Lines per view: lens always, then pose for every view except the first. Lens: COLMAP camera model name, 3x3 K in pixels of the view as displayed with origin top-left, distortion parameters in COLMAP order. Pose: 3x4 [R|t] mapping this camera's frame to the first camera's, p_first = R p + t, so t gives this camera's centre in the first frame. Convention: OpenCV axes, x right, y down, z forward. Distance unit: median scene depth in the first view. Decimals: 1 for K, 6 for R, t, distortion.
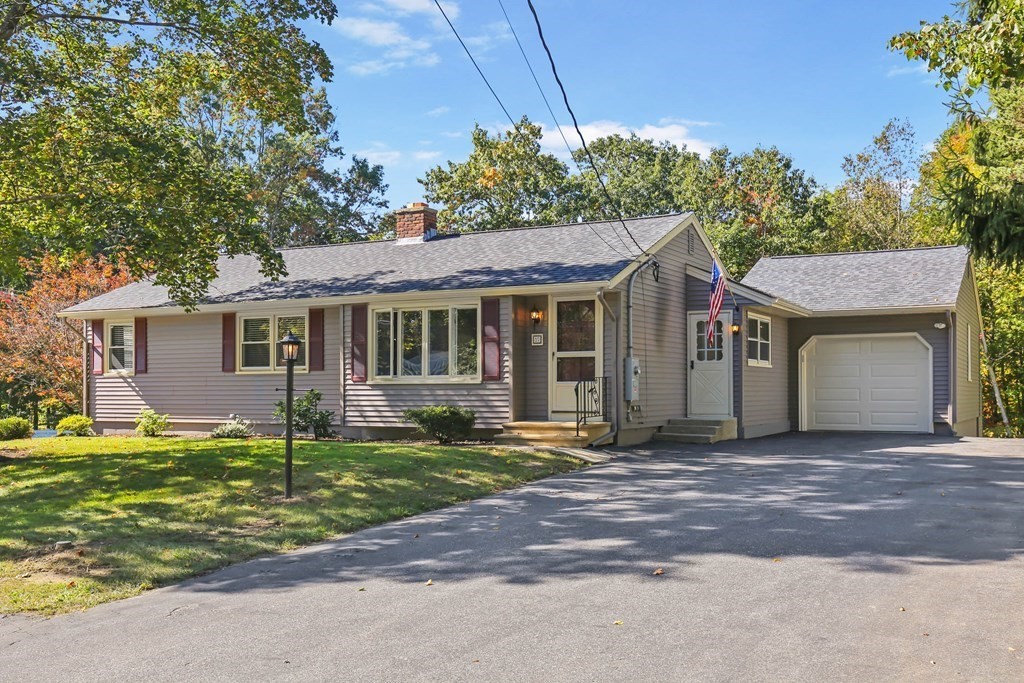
lens RADIAL K [[1020.5, 0, 512.0], [0, 1020.5, 341.5], [0, 0, 1]] dist [0.009242, 0.001817]
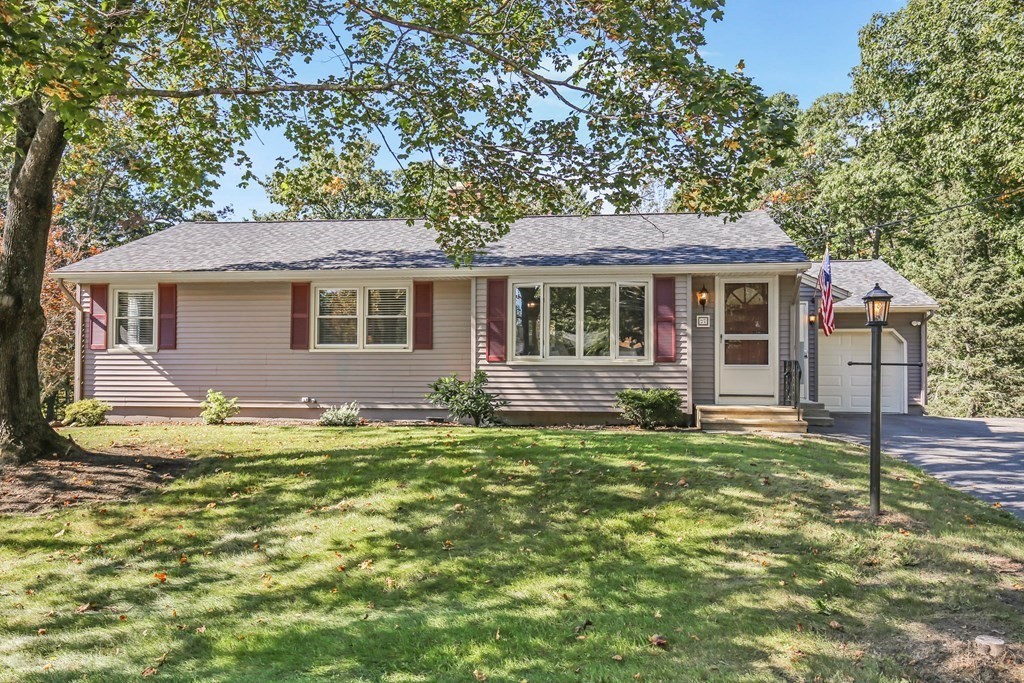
lens RADIAL K [[792.4, 0, 512.0], [0, 792.4, 341.5], [0, 0, 1]] dist [0.033142, -0.000984]
pose [[0.937684, 0.024766, 0.346605, -0.380215], [-0.025192, 0.999677, -0.003278, 0.022893], [-0.346575, -0.005658, 0.938005, 0.326615]]
